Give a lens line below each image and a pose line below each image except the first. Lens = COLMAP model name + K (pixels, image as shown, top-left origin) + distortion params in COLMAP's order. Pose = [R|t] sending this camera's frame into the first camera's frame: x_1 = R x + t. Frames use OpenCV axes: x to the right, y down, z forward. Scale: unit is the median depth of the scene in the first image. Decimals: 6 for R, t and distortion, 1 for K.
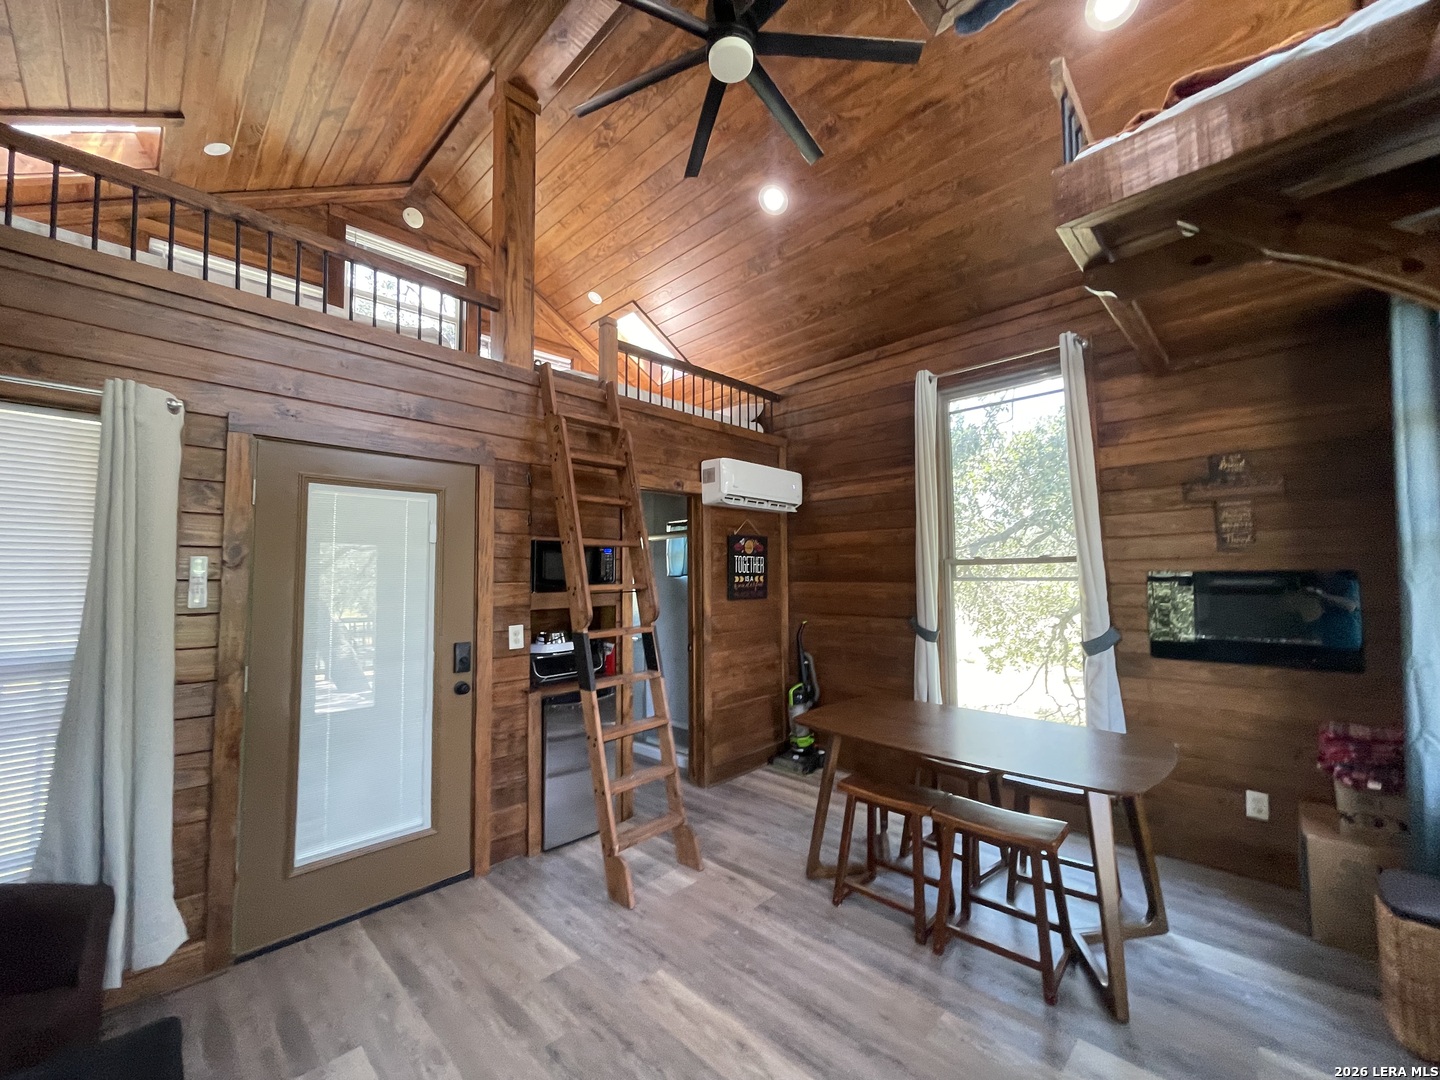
lens RADIAL K [[572.0, 0, 703.1], [0, 572.0, 547.2], [0, 0, 1]] dist [-0.008124, 0.000338]
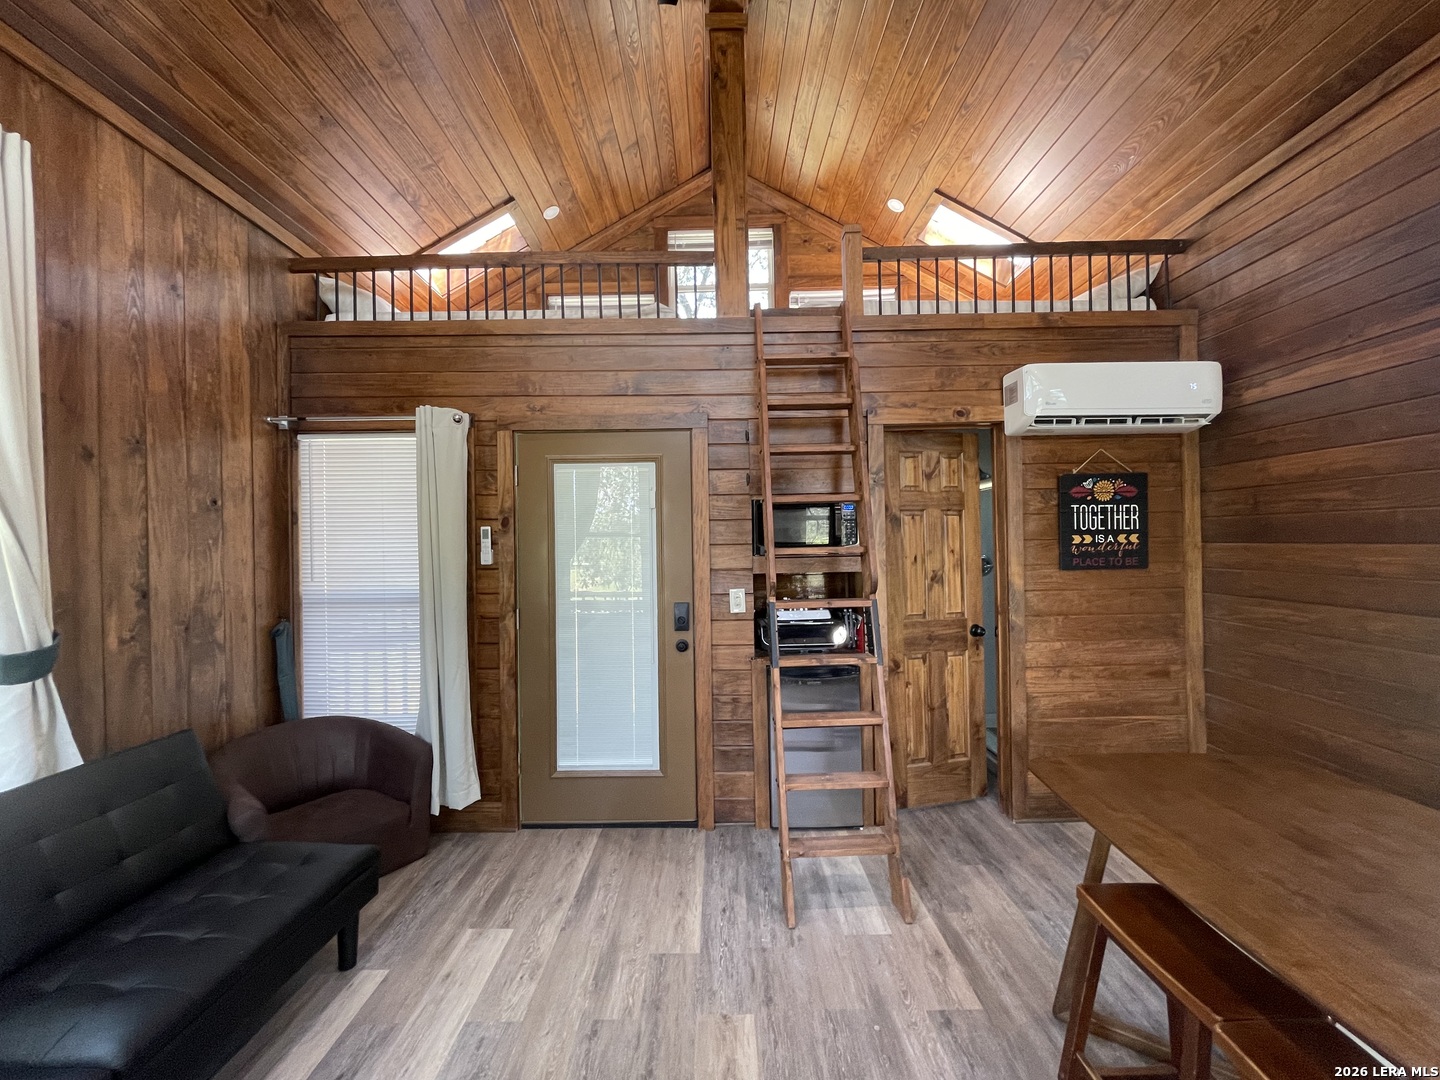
lens RADIAL K [[572.0, 0, 716.0], [0, 572.0, 543.0], [0, 0, 1]] dist [-0.008124, 0.000338]
pose [[0.704012, -0.002701, -0.710183, 0.266693], [0.046351, 0.998035, 0.042153, 0.012974], [0.708674, -0.062595, 0.702754, 0.239212]]
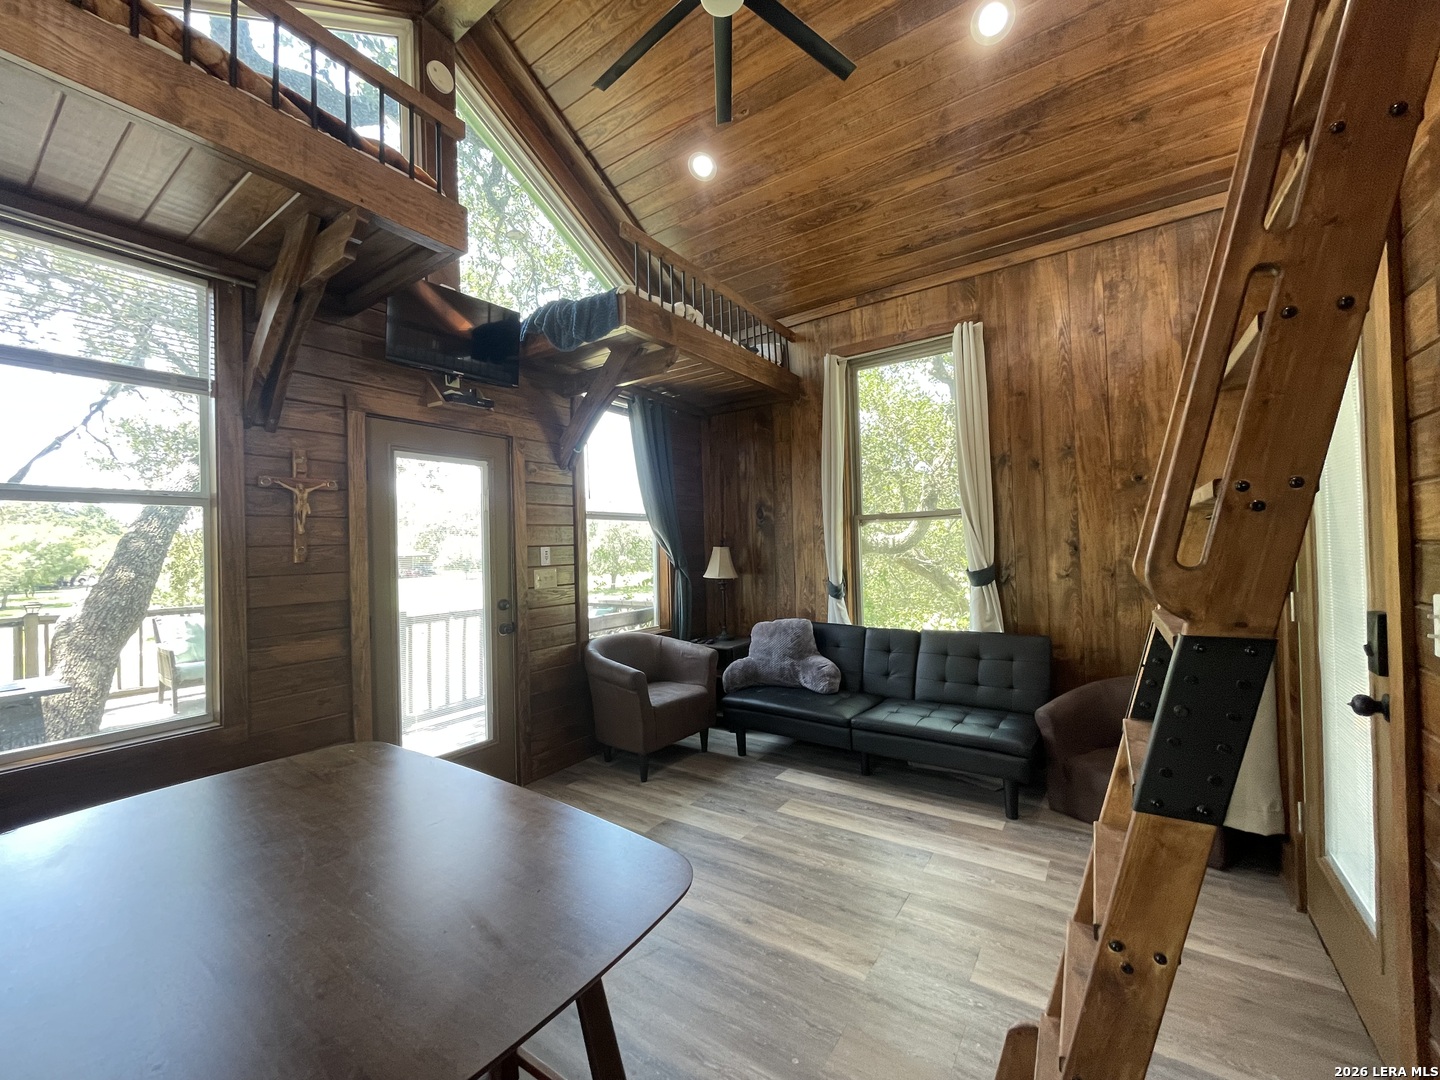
lens RADIAL K [[572.0, 0, 713.3], [0, 572.0, 541.5], [0, 0, 1]] dist [-0.008124, 0.000338]
pose [[-0.982369, 0.039059, -0.182828, 0.150115], [0.051324, 0.996703, -0.062837, 0.081934], [0.179771, -0.071112, -0.981135, 1.021724]]
